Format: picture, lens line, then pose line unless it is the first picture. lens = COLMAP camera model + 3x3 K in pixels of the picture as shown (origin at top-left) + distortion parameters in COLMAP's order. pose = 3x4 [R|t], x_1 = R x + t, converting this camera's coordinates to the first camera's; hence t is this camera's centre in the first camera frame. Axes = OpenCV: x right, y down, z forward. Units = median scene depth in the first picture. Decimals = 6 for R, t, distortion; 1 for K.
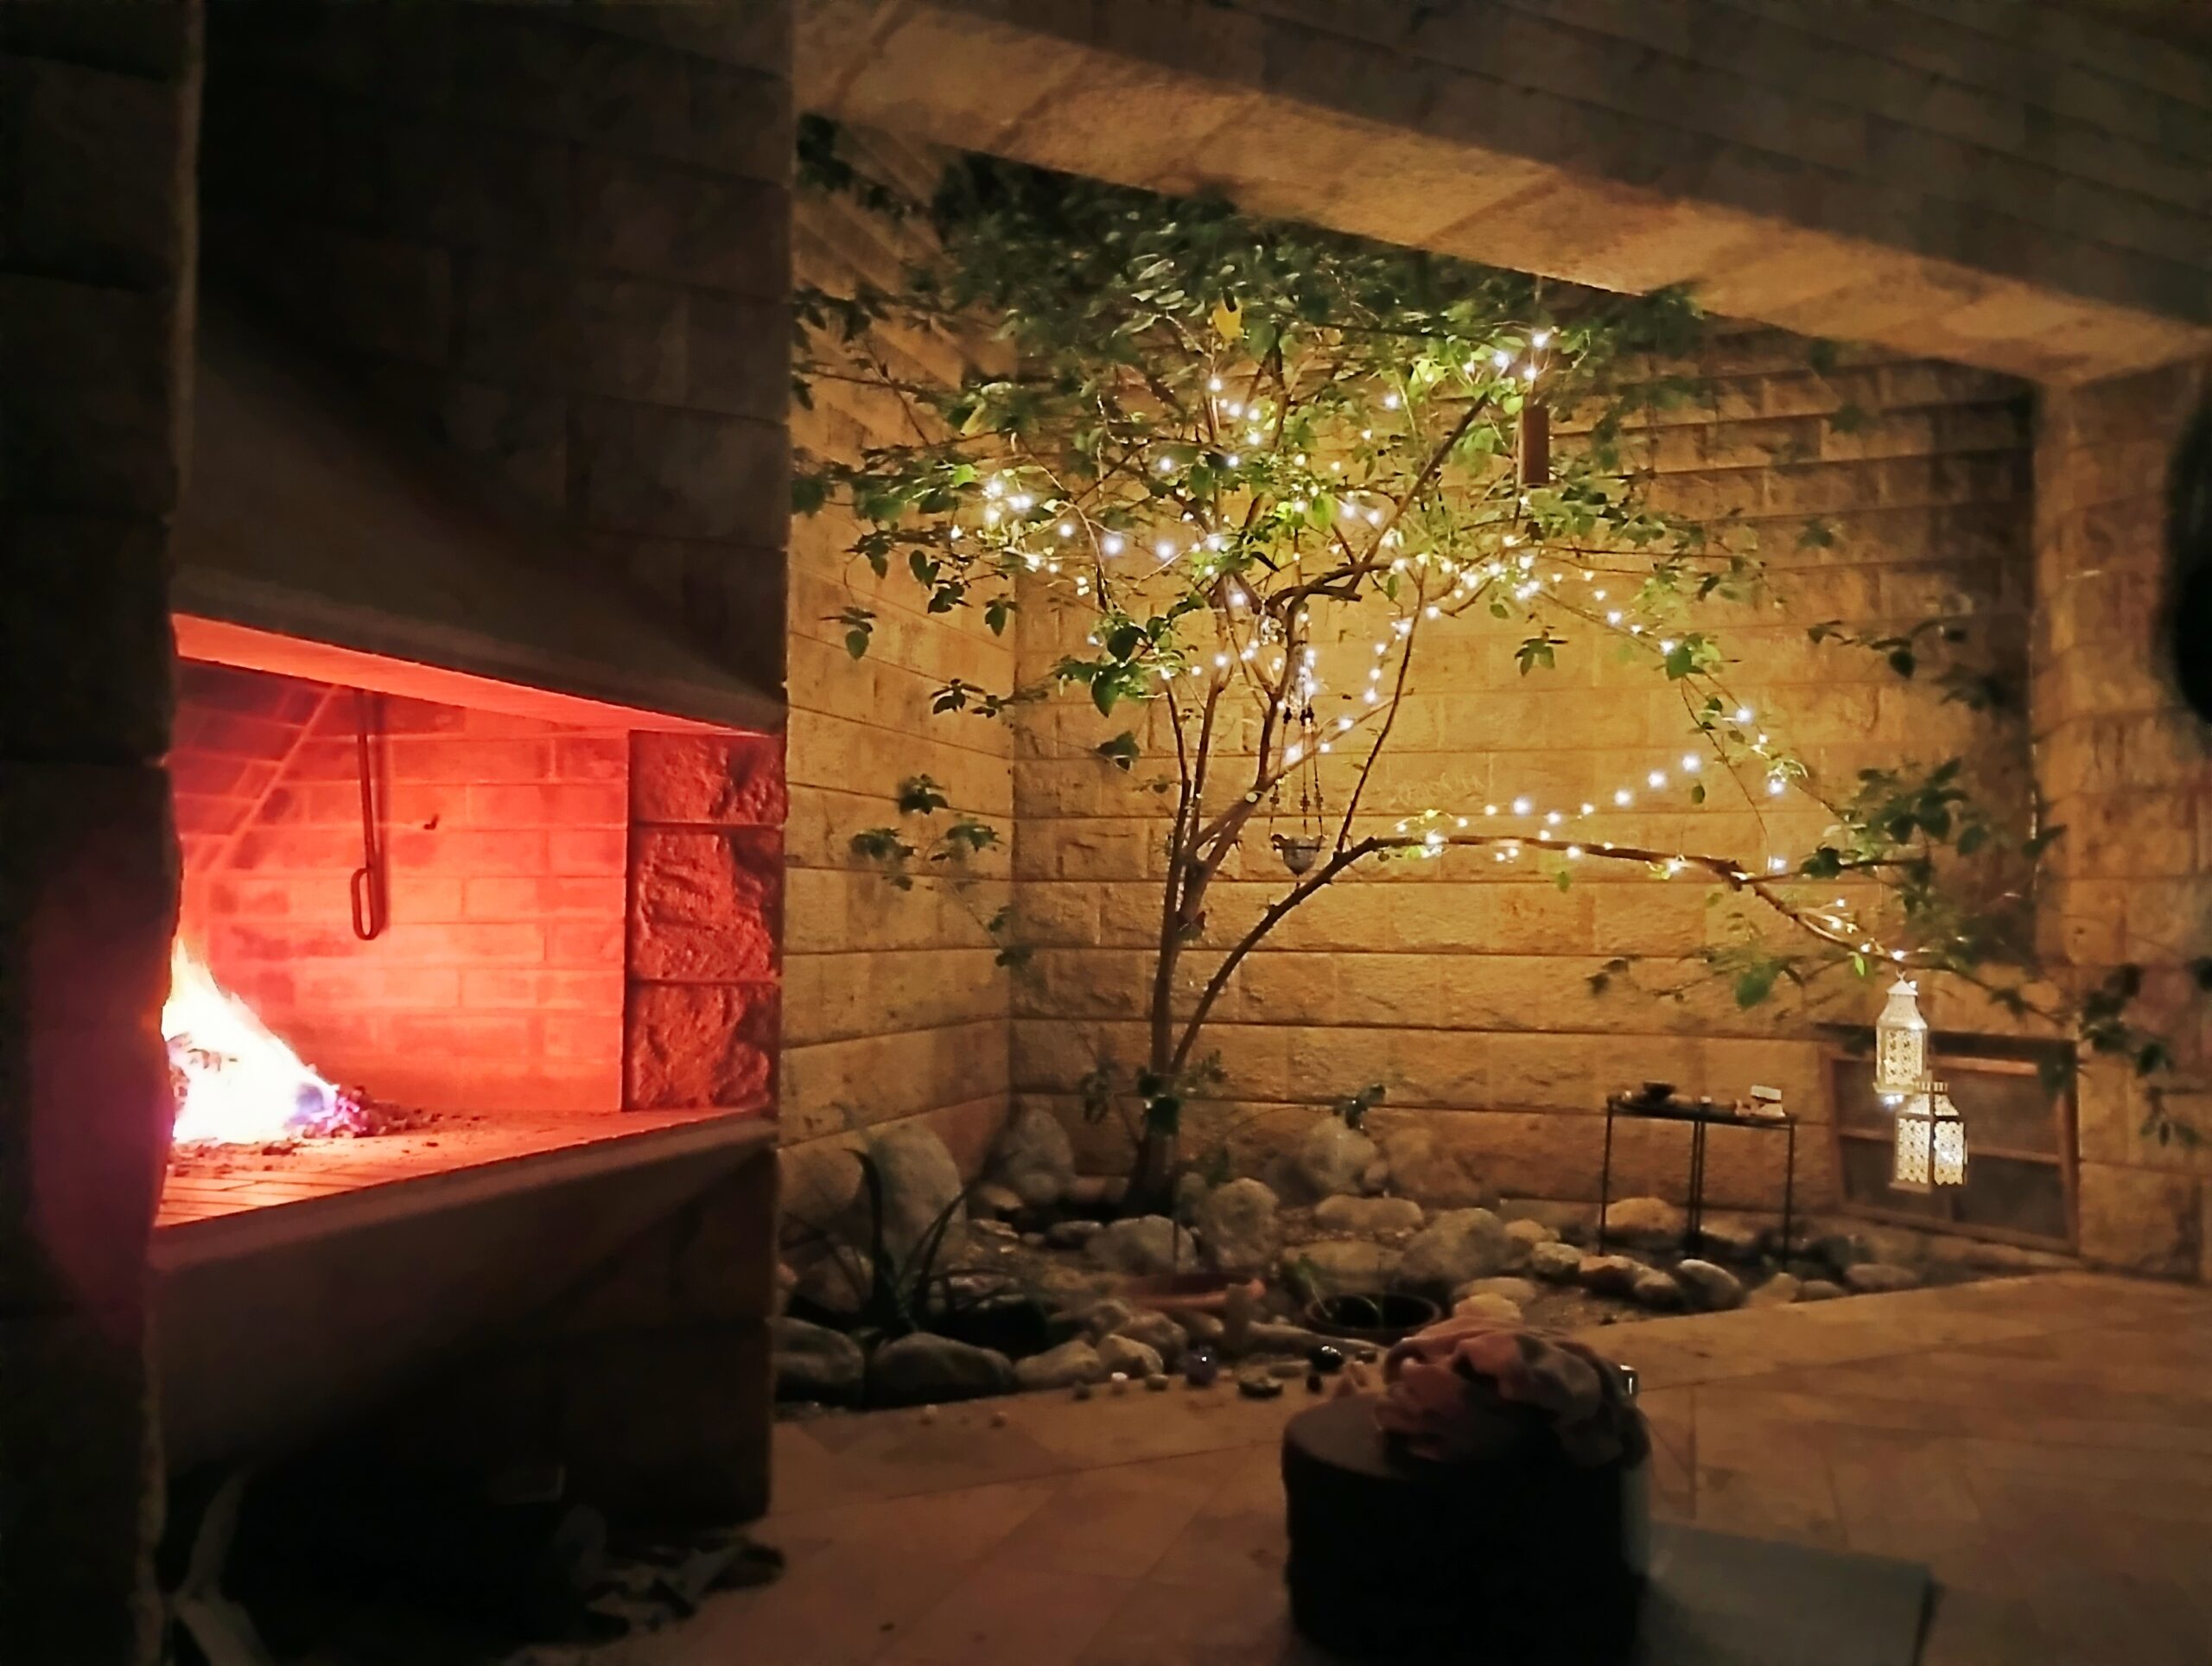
lens RADIAL K [[1854.8, 0, 1108.0], [0, 1854.8, 836.4], [0, 0, 1]] dist [0.033901, -0.032119]
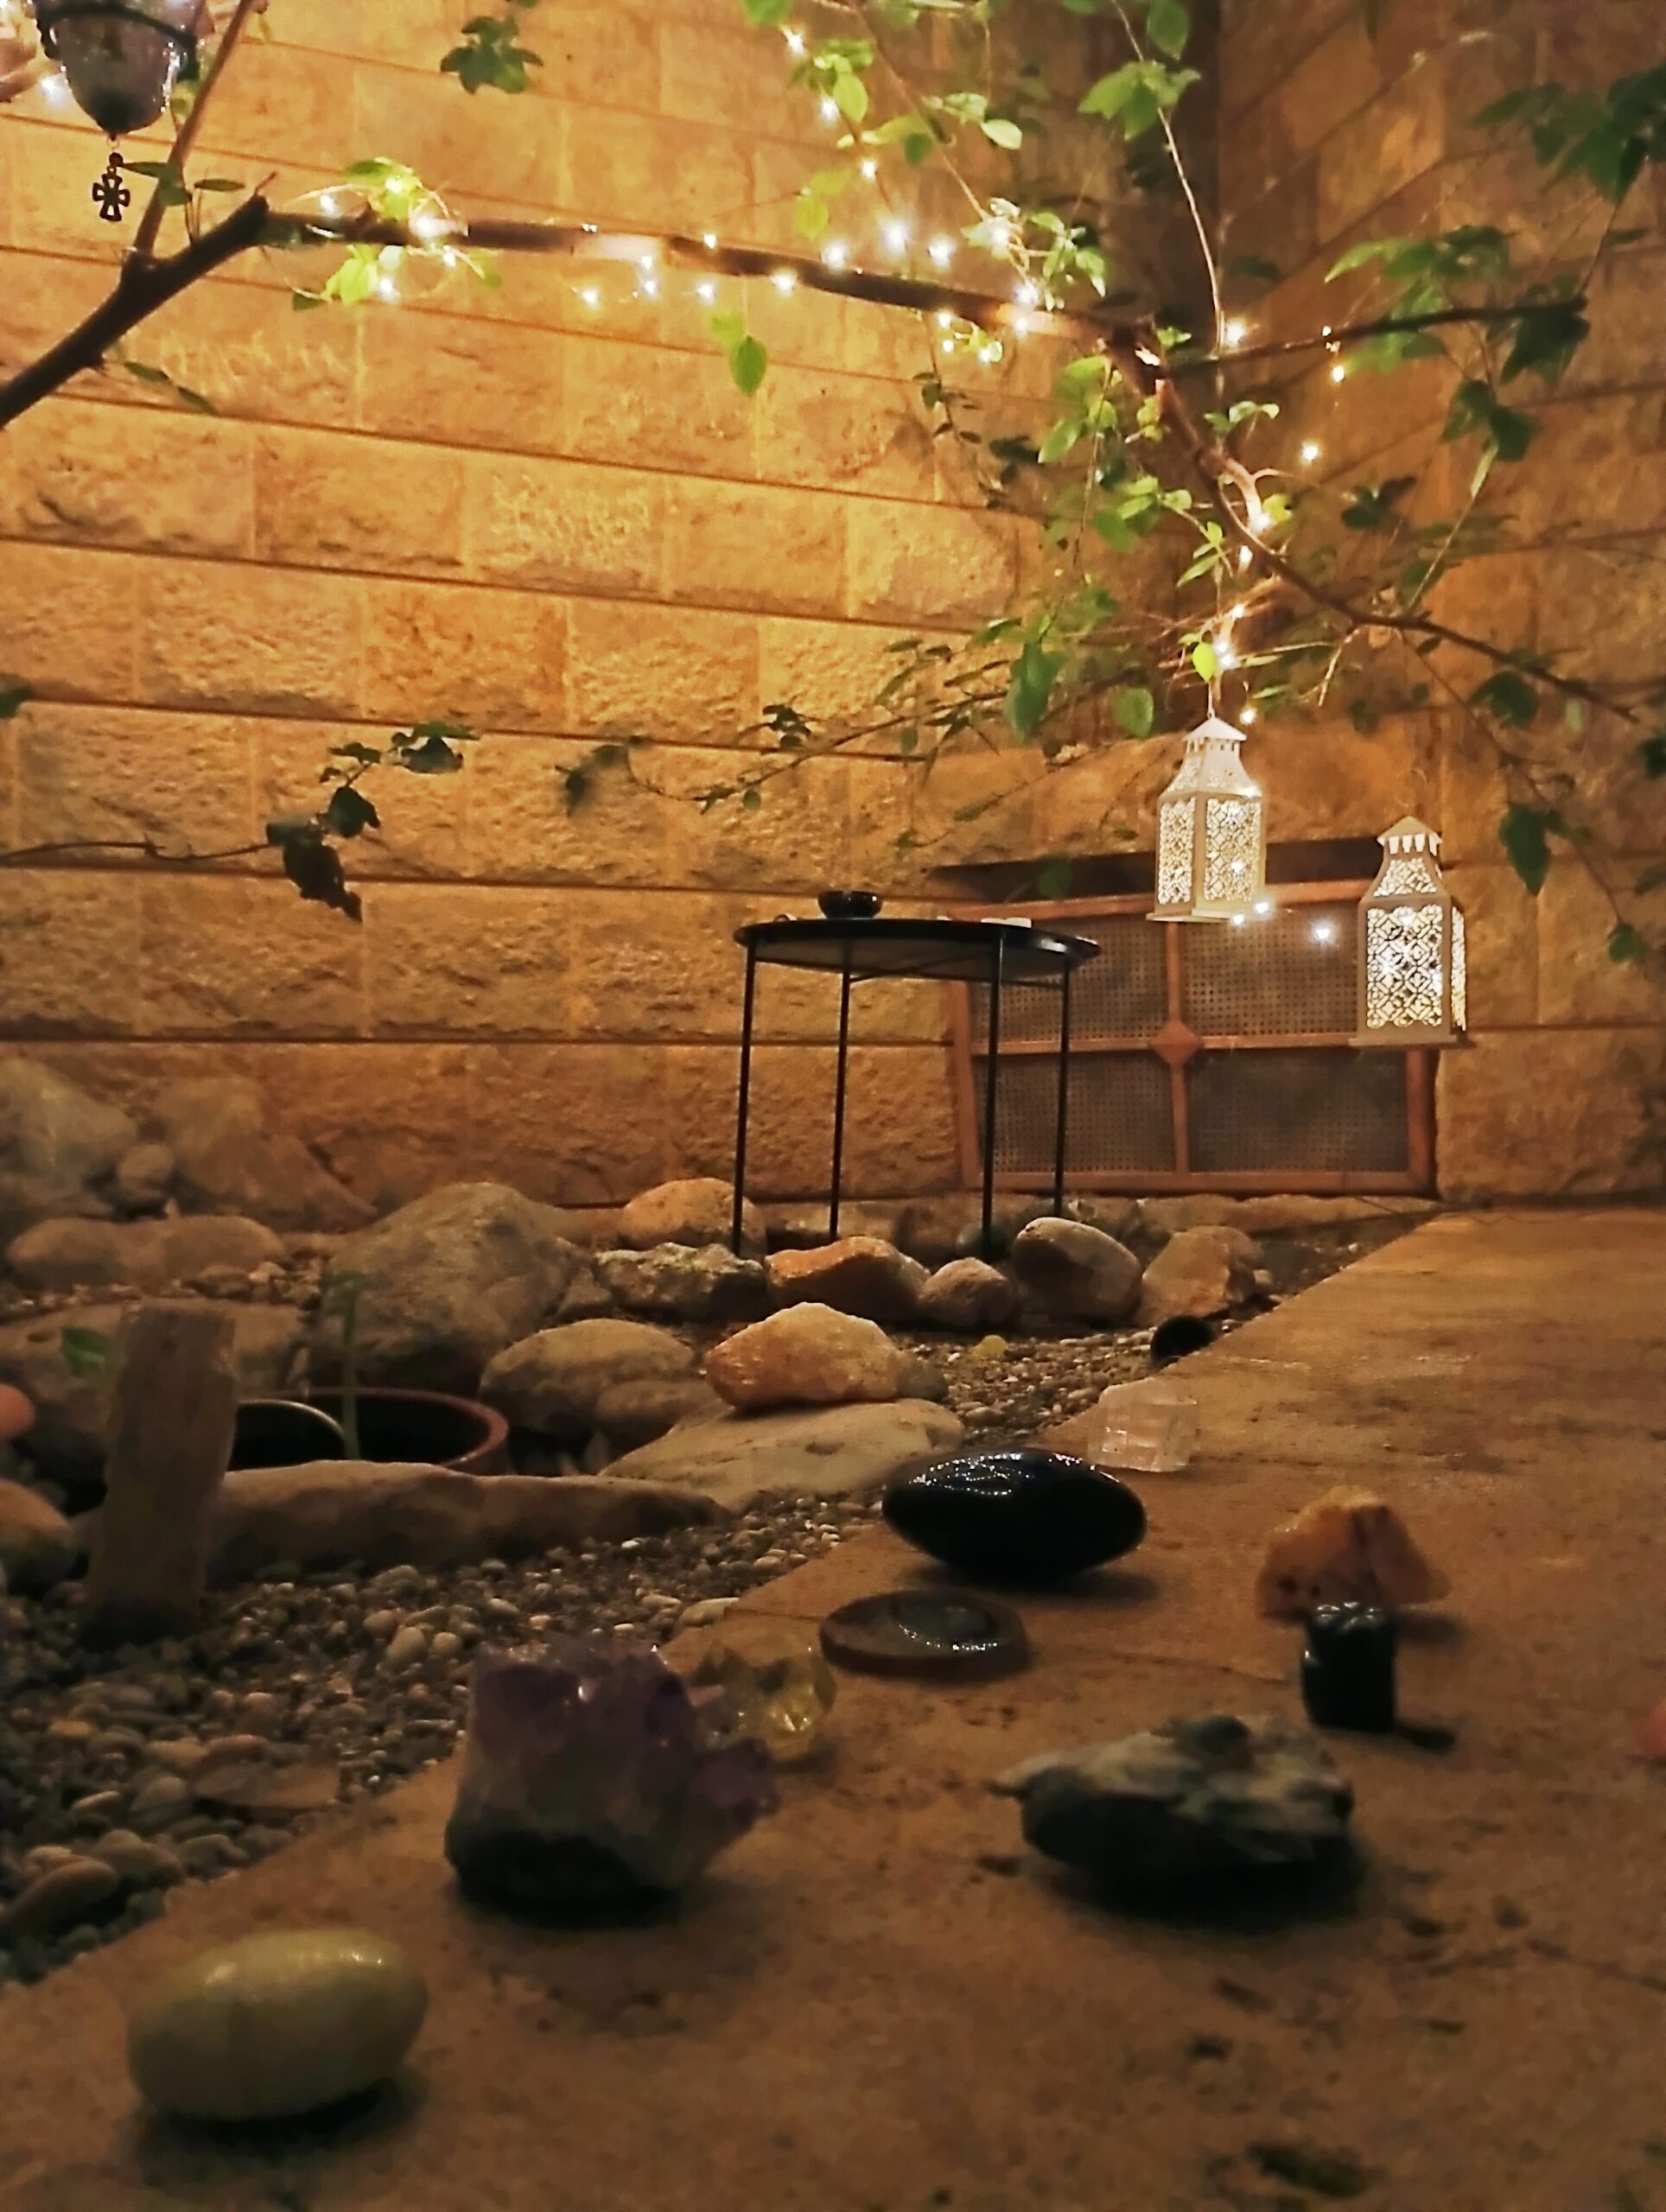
lens RADIAL K [[1854.8, 0, 831.4], [0, 1854.8, 1111.2], [0, 0, 1]] dist [0.033901, -0.032119]
pose [[0.779997, -0.016322, 0.625571, -0.006017], [-0.009907, 0.999212, 0.038424, 0.148085], [-0.625705, -0.036168, 0.779221, 0.546956]]
